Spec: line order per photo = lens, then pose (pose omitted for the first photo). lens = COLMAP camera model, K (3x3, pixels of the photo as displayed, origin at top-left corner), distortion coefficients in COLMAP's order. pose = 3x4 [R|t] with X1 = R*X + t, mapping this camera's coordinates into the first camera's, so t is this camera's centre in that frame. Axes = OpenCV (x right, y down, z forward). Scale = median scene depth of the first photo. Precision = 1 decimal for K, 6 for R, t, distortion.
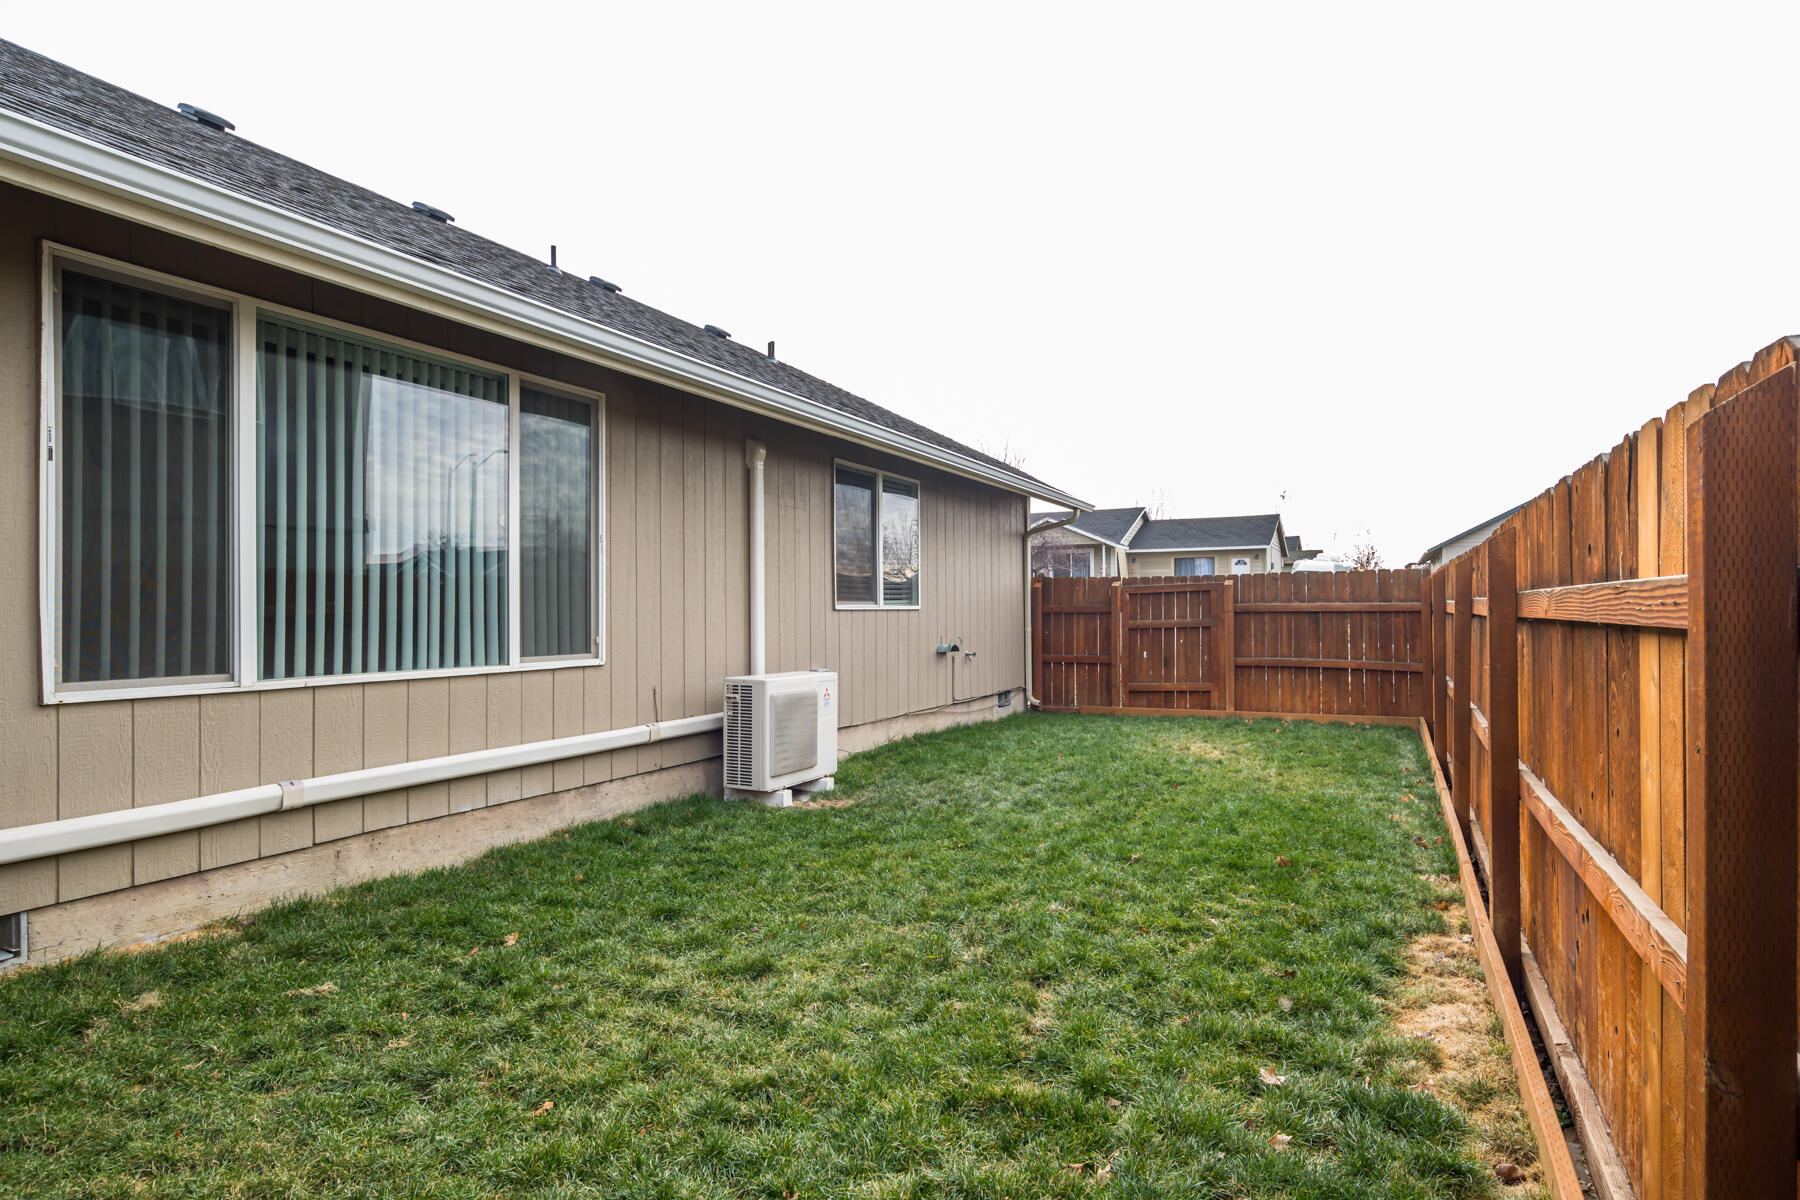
lens RADIAL K [[911.8, 0, 912.0], [0, 911.8, 594.7], [0, 0, 1]] dist [-0.026032, 0.016660]
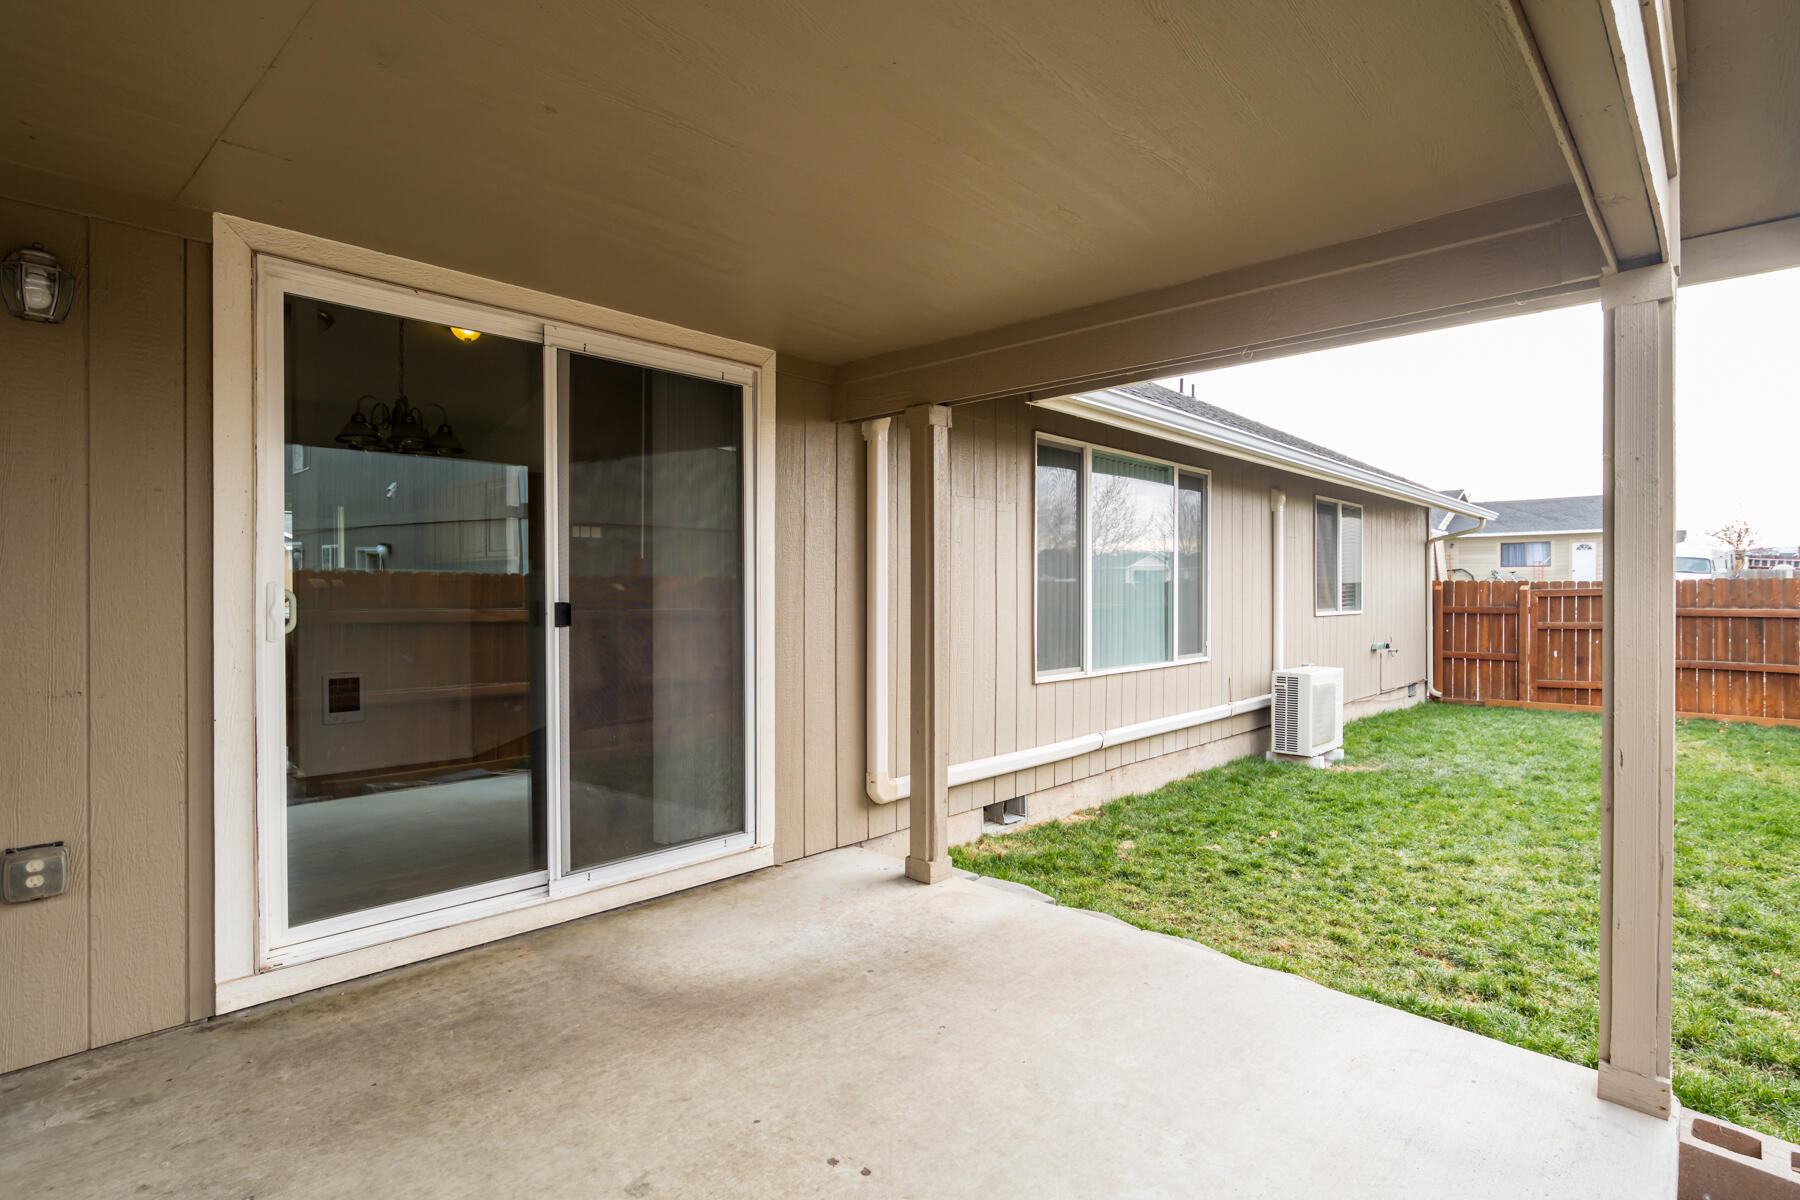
lens RADIAL K [[854.4, 0, 942.7], [0, 854.4, 592.4], [0, 0, 1]] dist [-0.026327, 0.013504]
pose [[0.956673, 0.005734, -0.291106, -0.167431], [-0.001434, 0.999887, 0.014981, -0.023611], [0.291159, -0.013915, 0.956573, -0.189956]]
